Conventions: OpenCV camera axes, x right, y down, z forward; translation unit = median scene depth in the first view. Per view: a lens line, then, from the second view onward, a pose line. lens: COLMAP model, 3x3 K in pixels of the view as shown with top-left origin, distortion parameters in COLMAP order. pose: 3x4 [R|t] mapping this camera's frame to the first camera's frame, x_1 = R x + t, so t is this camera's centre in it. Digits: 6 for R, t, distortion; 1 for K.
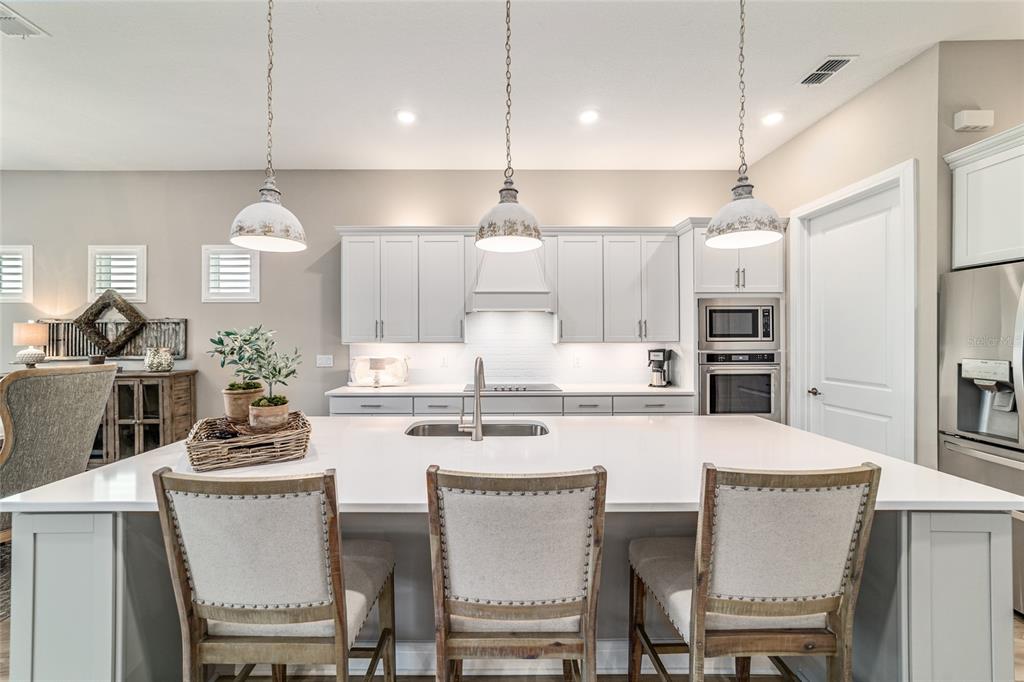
lens RADIAL K [[390.6, 0, 509.3], [0, 390.6, 337.6], [0, 0, 1]] dist [-0.012096, 0.004560]
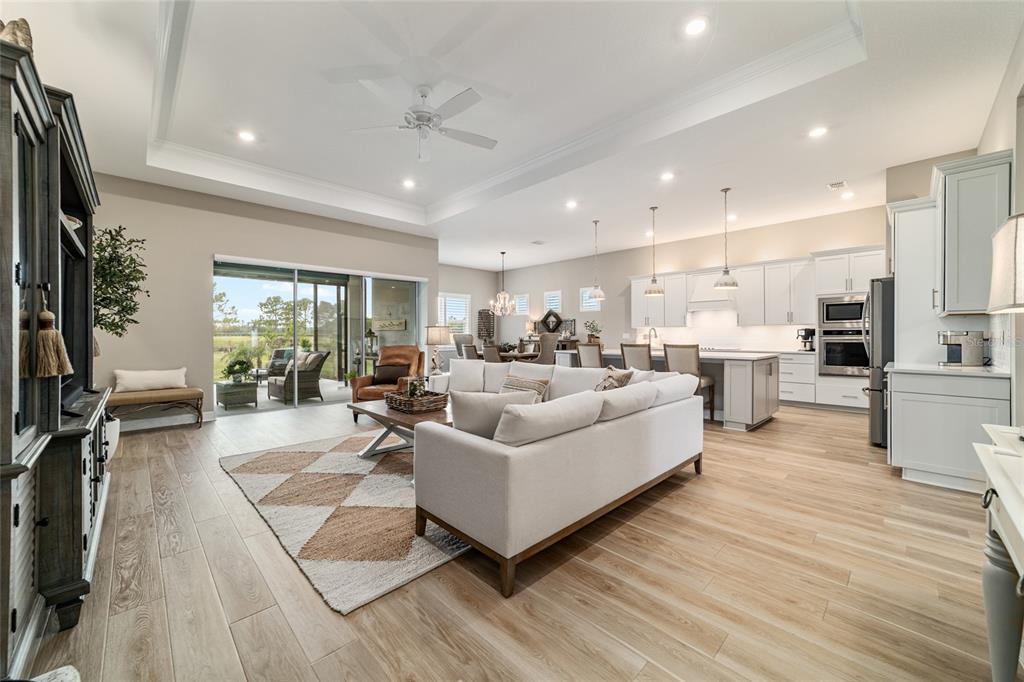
lens RADIAL K [[390.6, 0, 514.6], [0, 390.6, 339.1], [0, 0, 1]] dist [-0.012096, 0.004560]
pose [[0.702115, 0.007623, -0.712023, 0.677562], [-0.008176, 0.999963, 0.002644, 0.076712], [0.712017, 0.003966, 0.702152, -1.030070]]
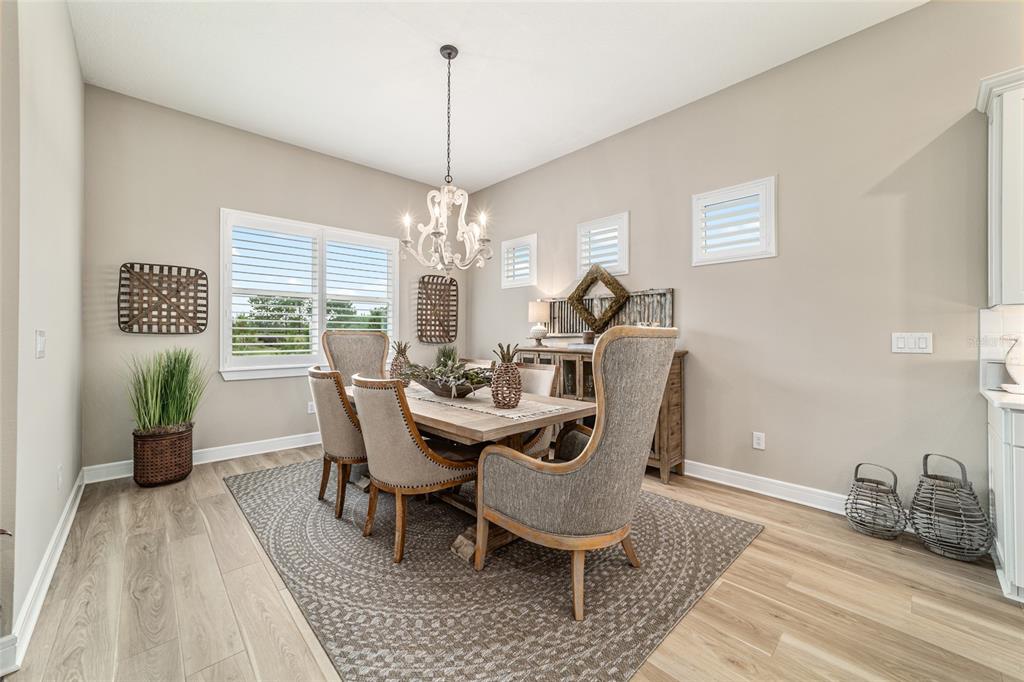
lens RADIAL K [[390.6, 0, 509.3], [0, 390.6, 335.0], [0, 0, 1]] dist [-0.012096, 0.004560]
pose [[0.690312, 0.005979, -0.723487, -0.491047], [-0.006698, 0.999976, 0.001874, 0.052606], [0.723481, 0.003552, 0.690335, 0.183846]]
